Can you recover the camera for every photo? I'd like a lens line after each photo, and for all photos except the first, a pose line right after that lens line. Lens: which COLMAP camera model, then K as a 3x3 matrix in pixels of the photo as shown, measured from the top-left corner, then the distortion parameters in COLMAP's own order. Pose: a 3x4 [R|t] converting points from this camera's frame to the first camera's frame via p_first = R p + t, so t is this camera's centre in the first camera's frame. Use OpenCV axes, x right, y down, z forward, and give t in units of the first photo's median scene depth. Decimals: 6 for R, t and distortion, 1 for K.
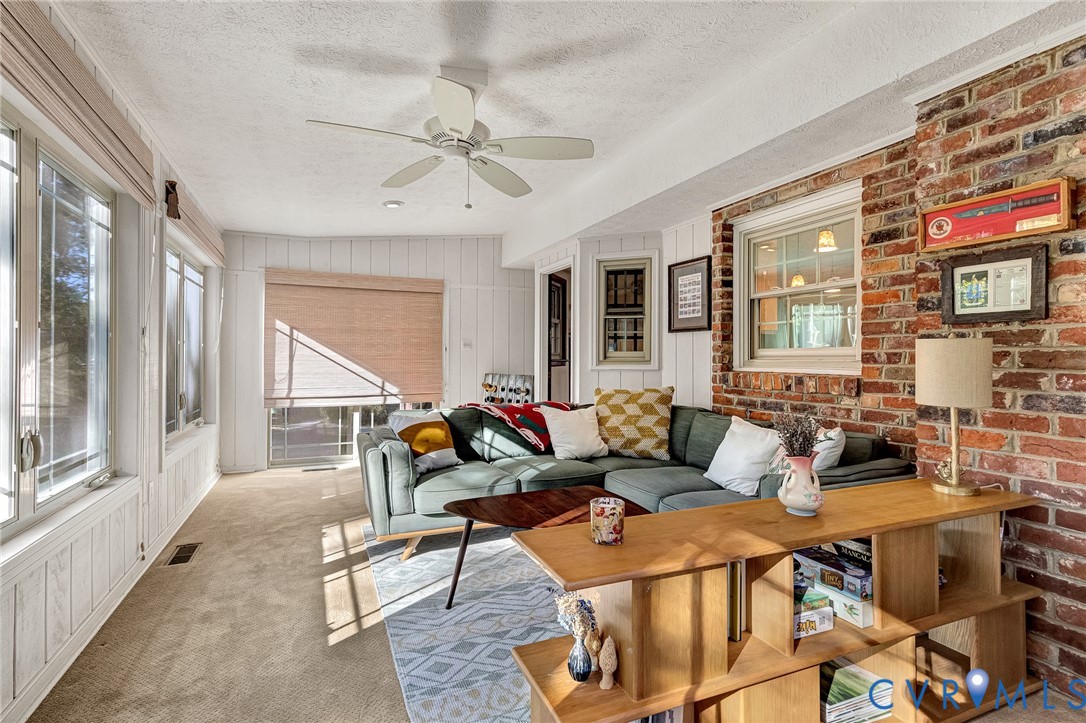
lens RADIAL K [[506.4, 0, 544.2], [0, 506.4, 366.1], [0, 0, 1]] dist [0.005744, -0.000143]
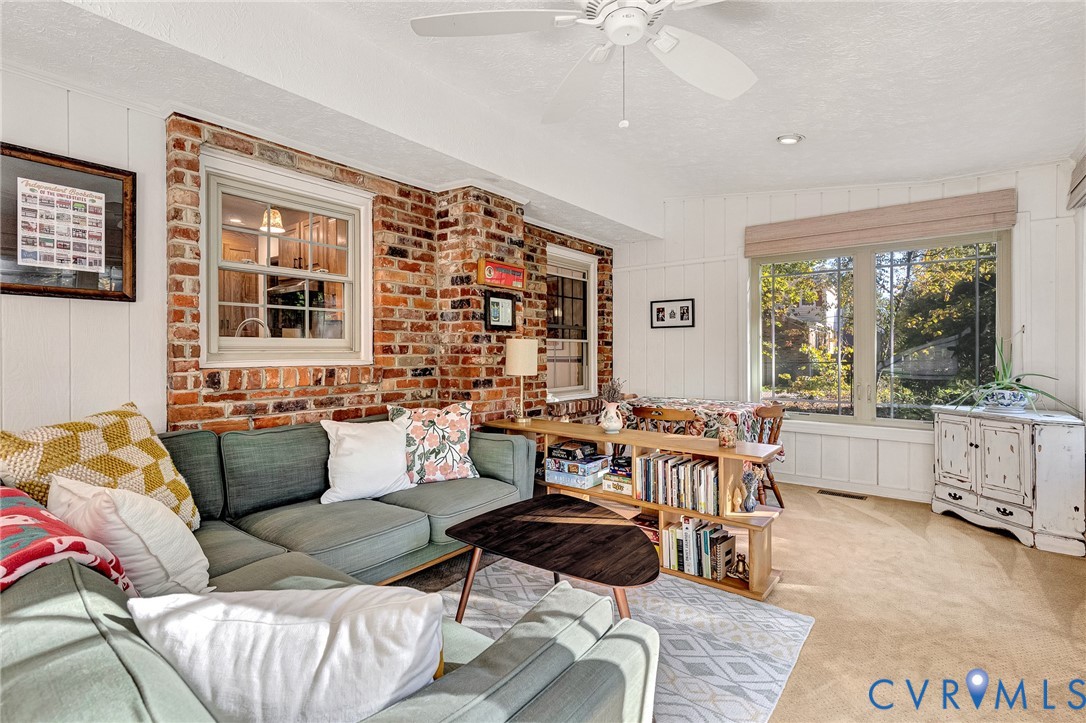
lens RADIAL K [[521.3, 0, 547.5], [0, 521.3, 364.7], [0, 0, 1]] dist [0.011642, -0.000062]
pose [[-0.479836, -0.028137, 0.876907, -0.653410], [0.011307, 0.999204, 0.038249, -0.023945], [-0.877285, 0.028269, -0.479136, 1.309165]]
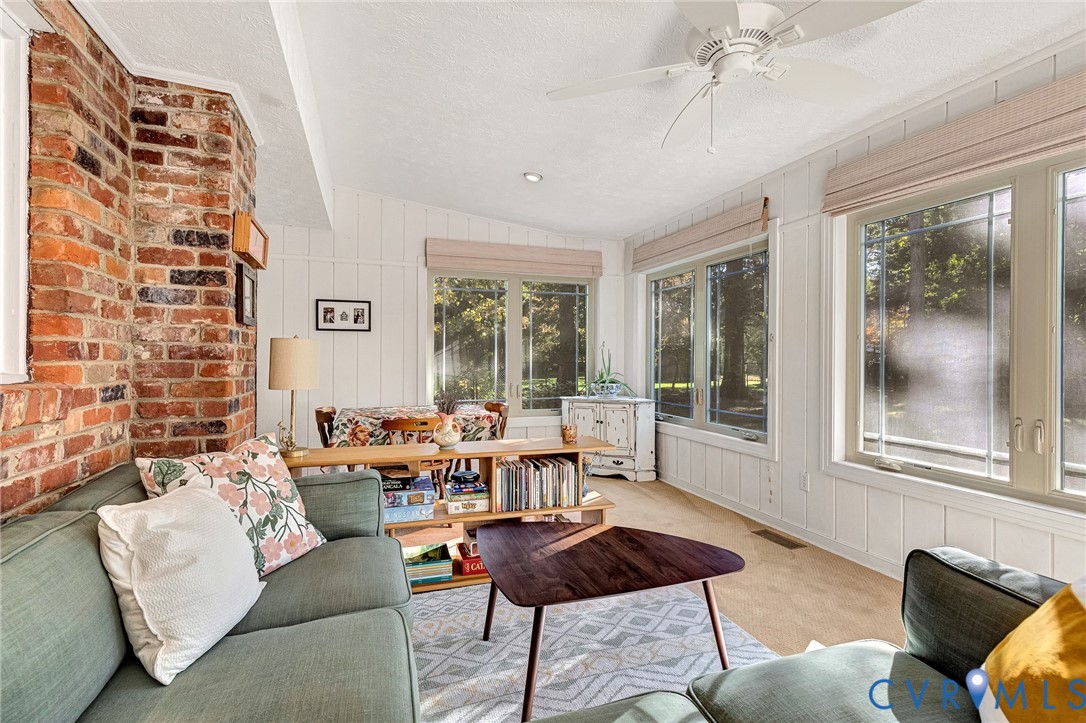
lens RADIAL K [[506.4, 0, 544.2], [0, 506.4, 366.1], [0, 0, 1]] dist [0.005744, -0.000143]
pose [[-0.996978, -0.009697, 0.077081, 0.033702], [-0.007370, 0.999510, 0.030420, -0.021046], [-0.077339, 0.029760, -0.996561, 1.614765]]
